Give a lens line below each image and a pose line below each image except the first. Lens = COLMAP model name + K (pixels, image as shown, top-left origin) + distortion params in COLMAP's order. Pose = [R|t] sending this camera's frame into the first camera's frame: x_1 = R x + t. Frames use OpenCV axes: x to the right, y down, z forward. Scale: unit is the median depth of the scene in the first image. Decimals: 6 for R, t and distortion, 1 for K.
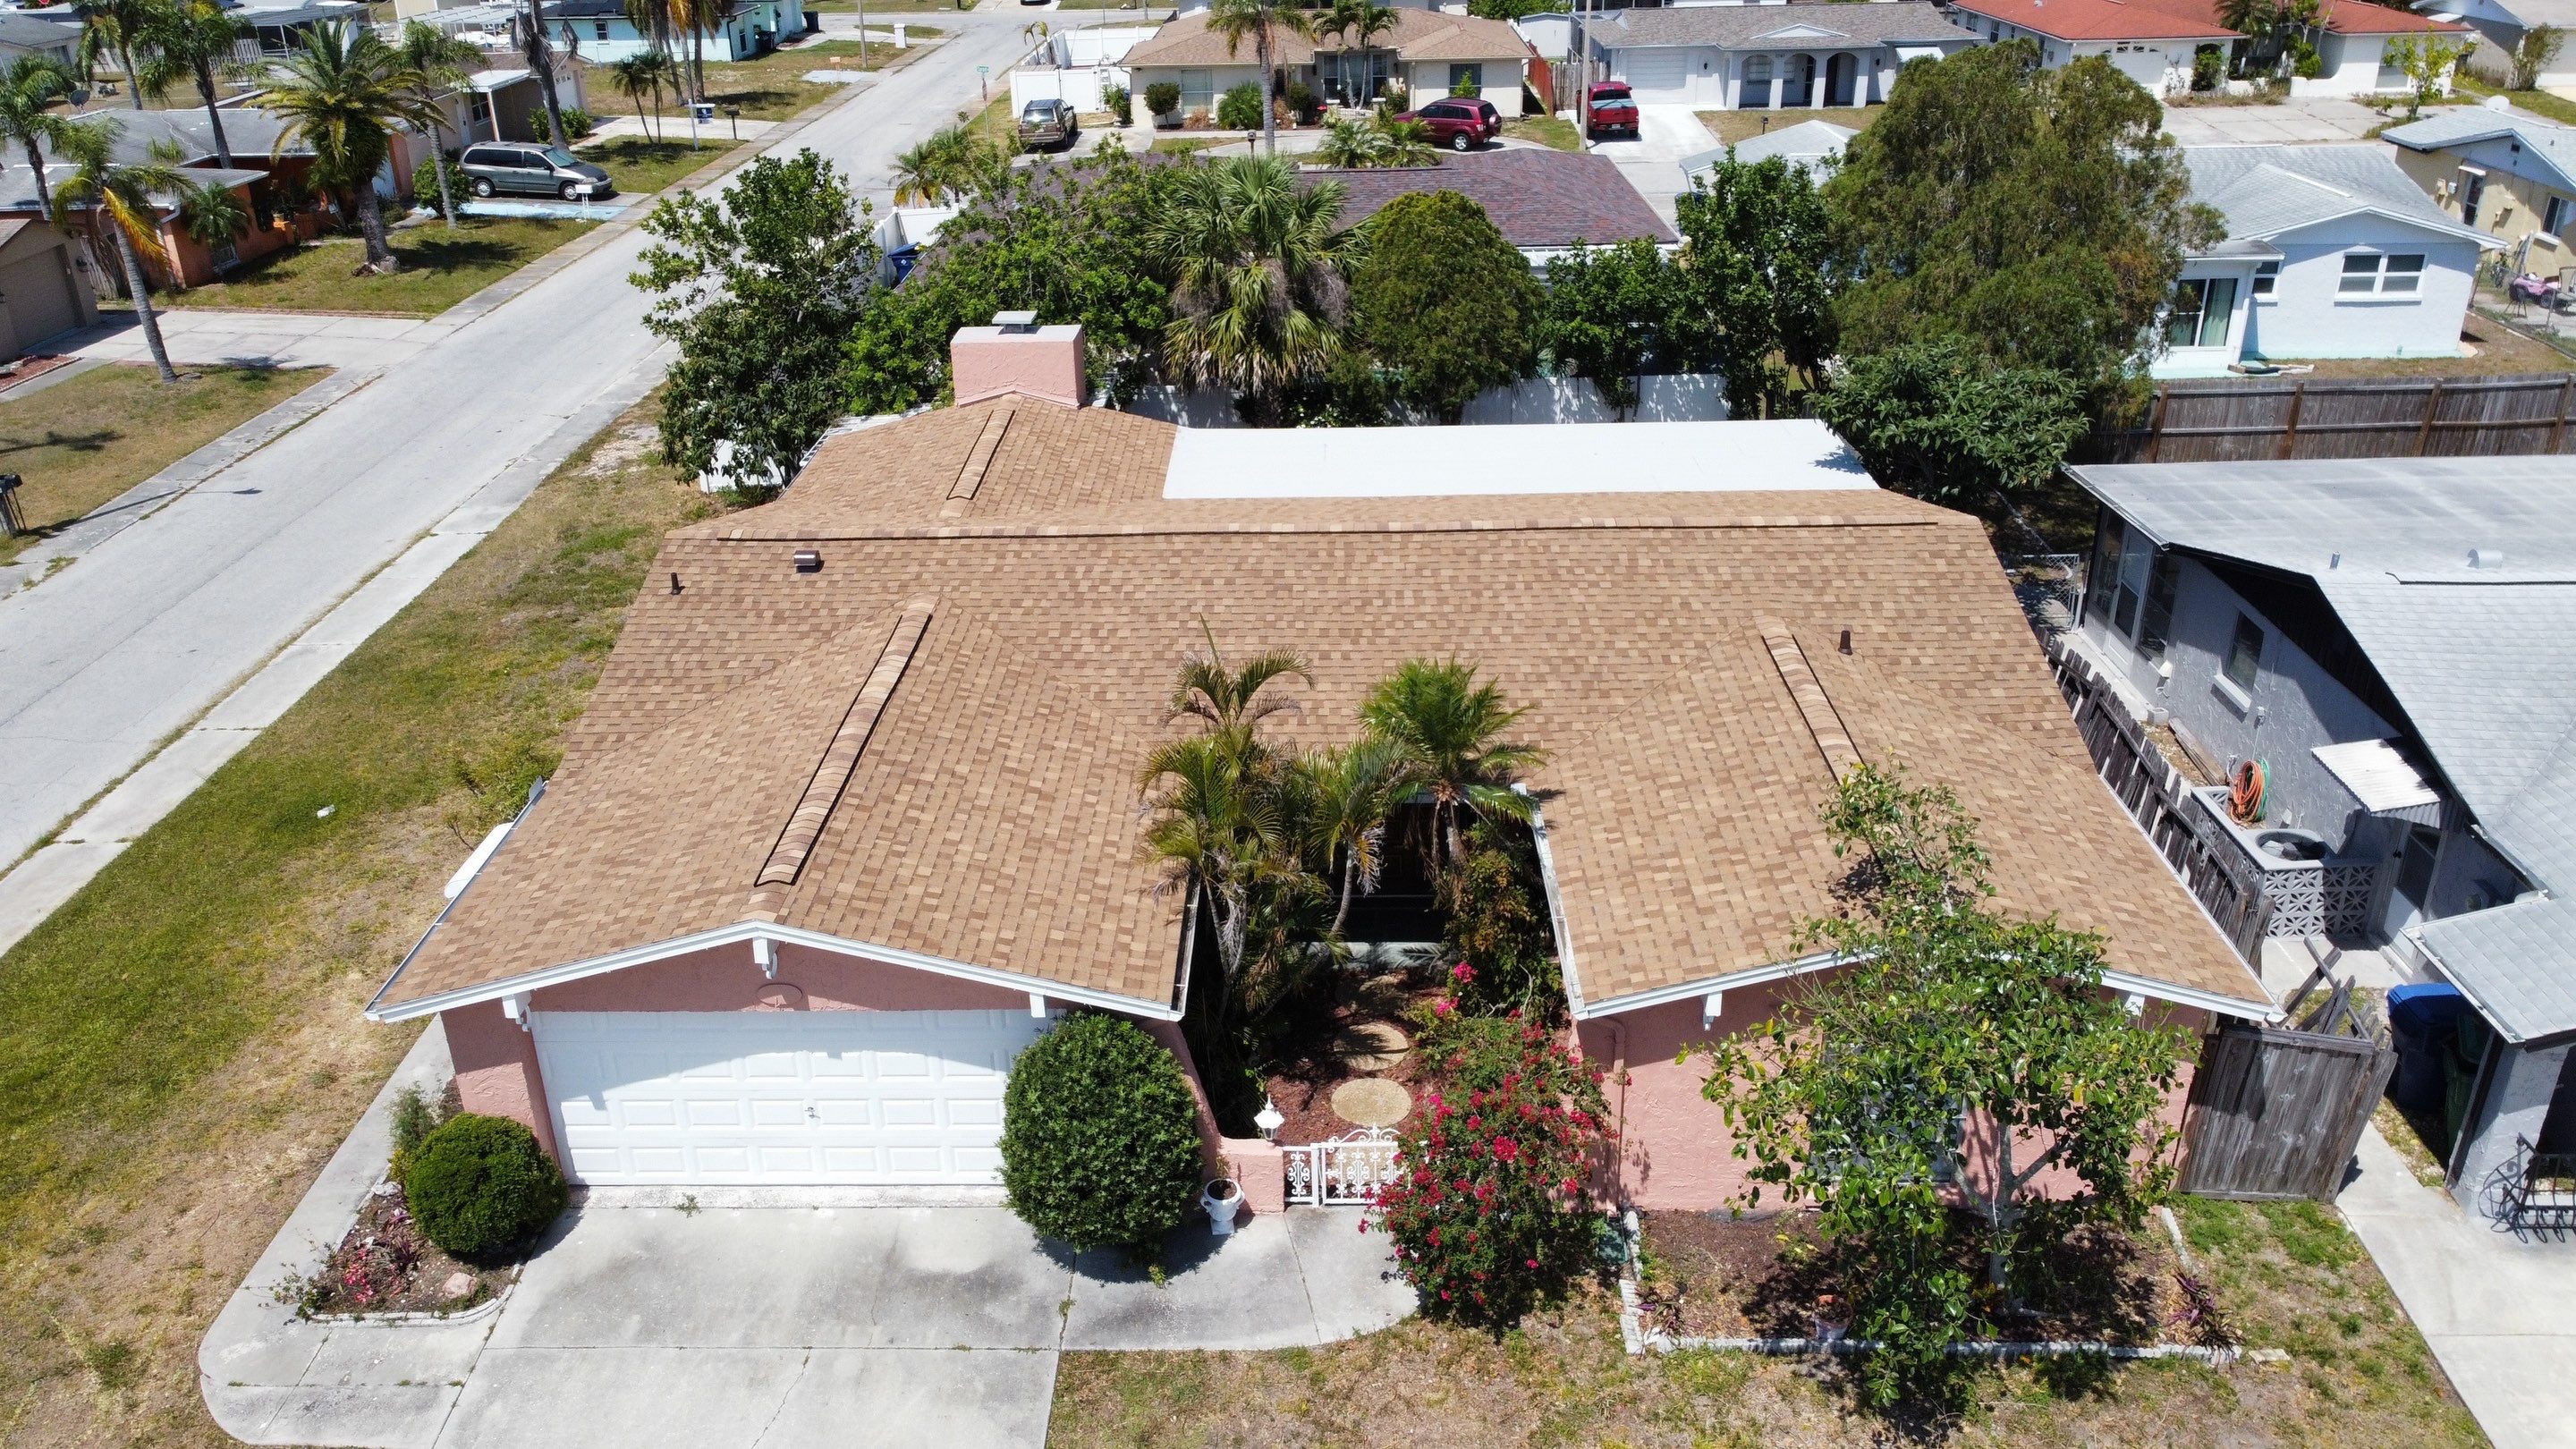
lens RADIAL K [[1950.3, 0, 1241.1], [0, 1950.3, 695.6], [0, 0, 1]] dist [0.023971, -0.046805]
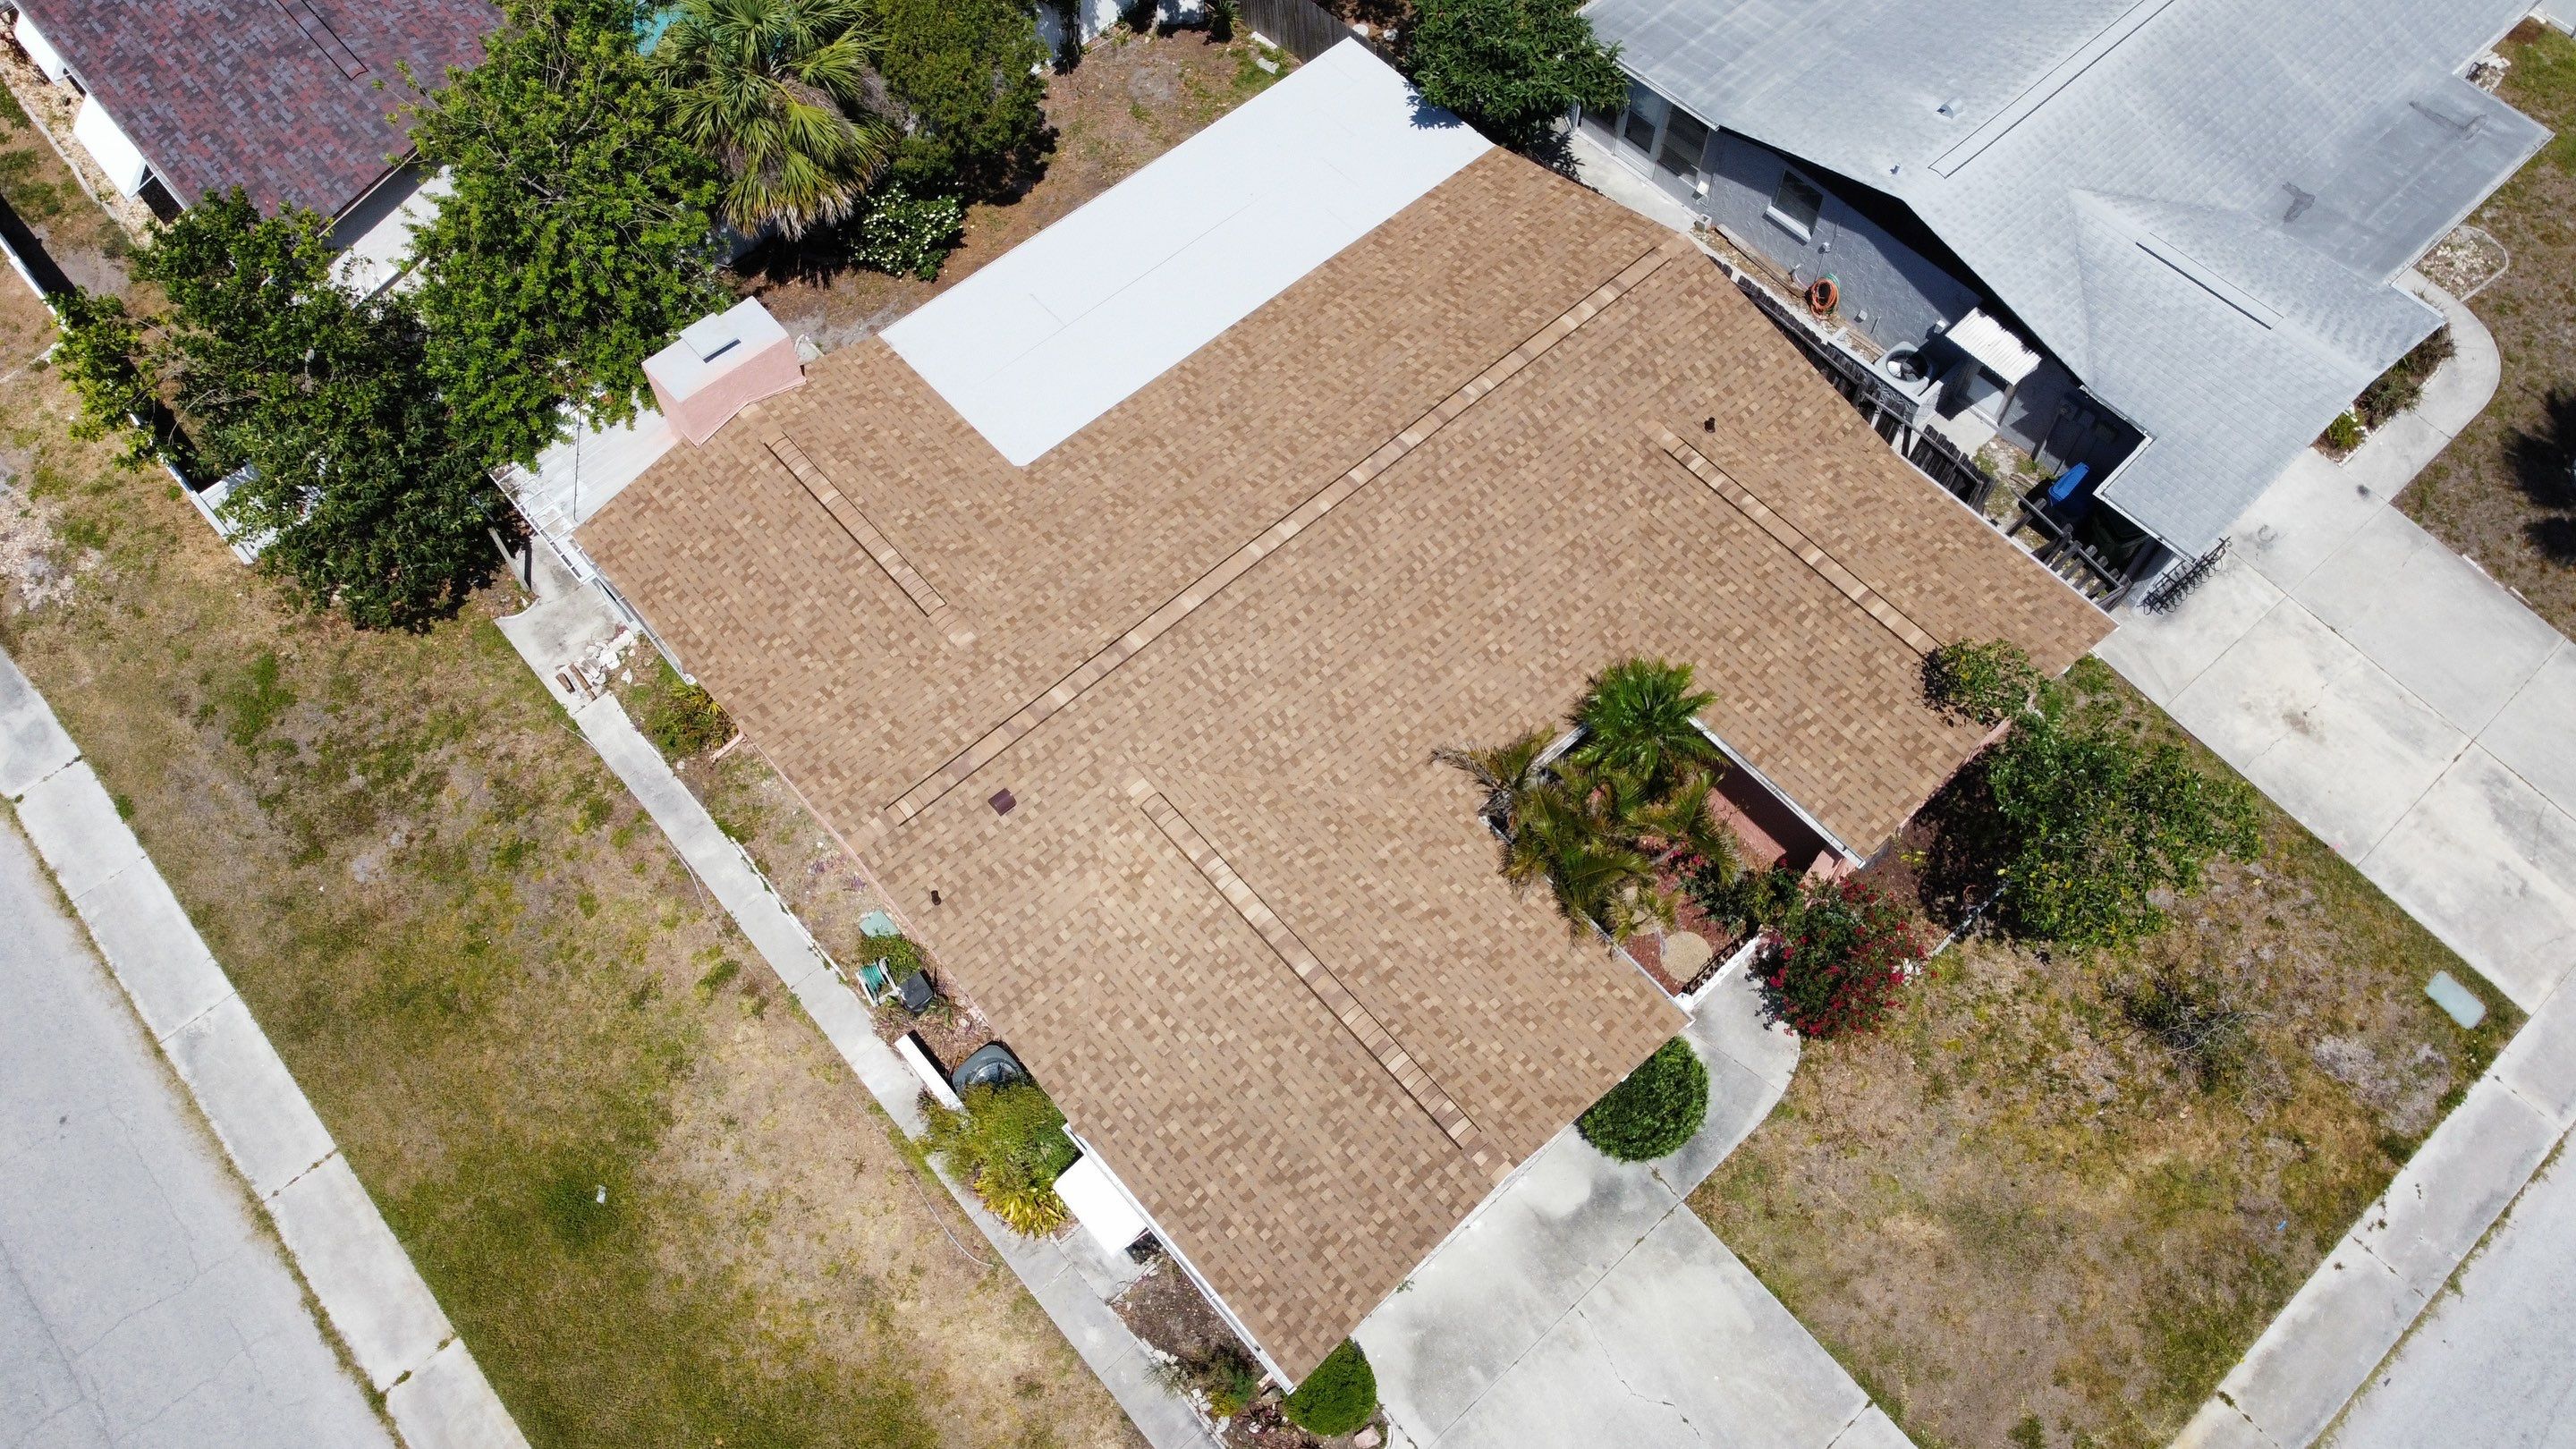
lens RADIAL K [[1950.3, 0, 1245.4], [0, 1950.3, 710.4], [0, 0, 1]] dist [0.023971, -0.046805]
pose [[0.725690, -0.590946, 0.352359, -0.631065], [0.287557, 0.725764, 0.624962, -0.993252], [-0.625048, -0.352205, 0.696611, 0.215011]]
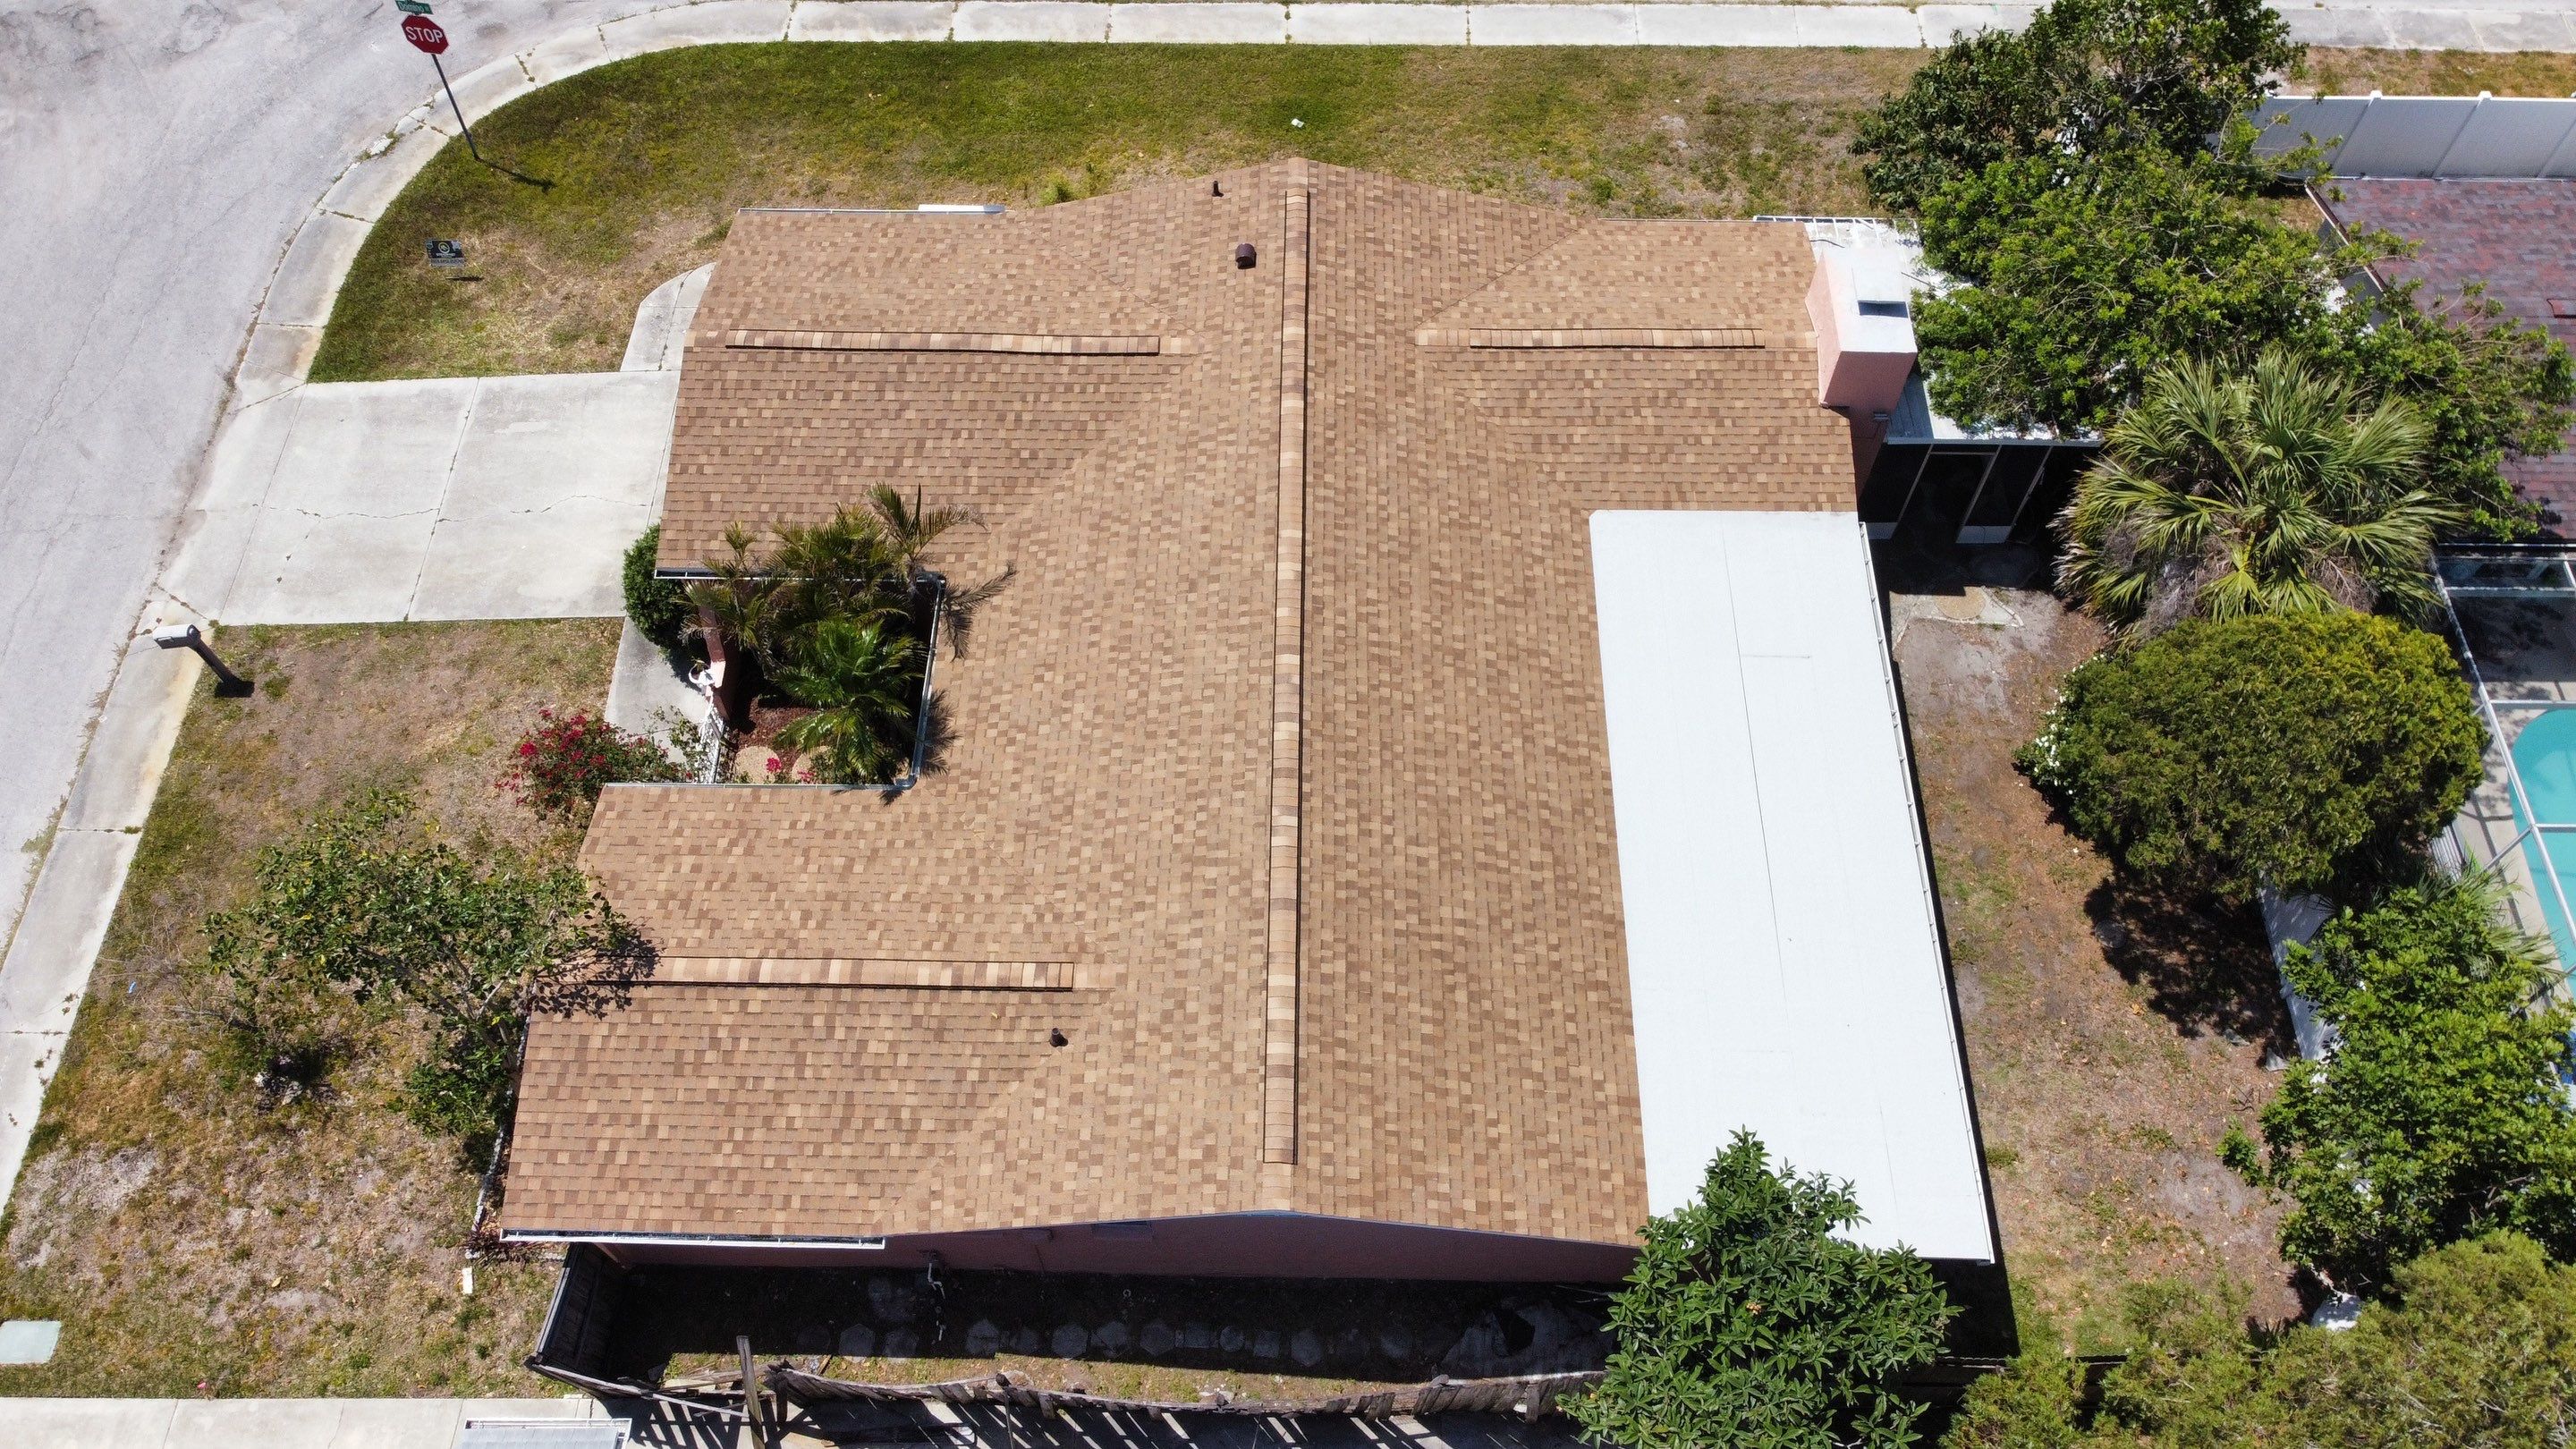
lens RADIAL K [[1950.3, 0, 1252.1], [0, 1950.3, 675.2], [0, 0, 1]] dist [0.023971, -0.046805]
pose [[0.018508, 0.851434, -0.524134, 0.825887], [-0.405411, 0.485586, 0.774499, -1.152462], [0.913947, 0.198156, 0.354168, 0.824826]]
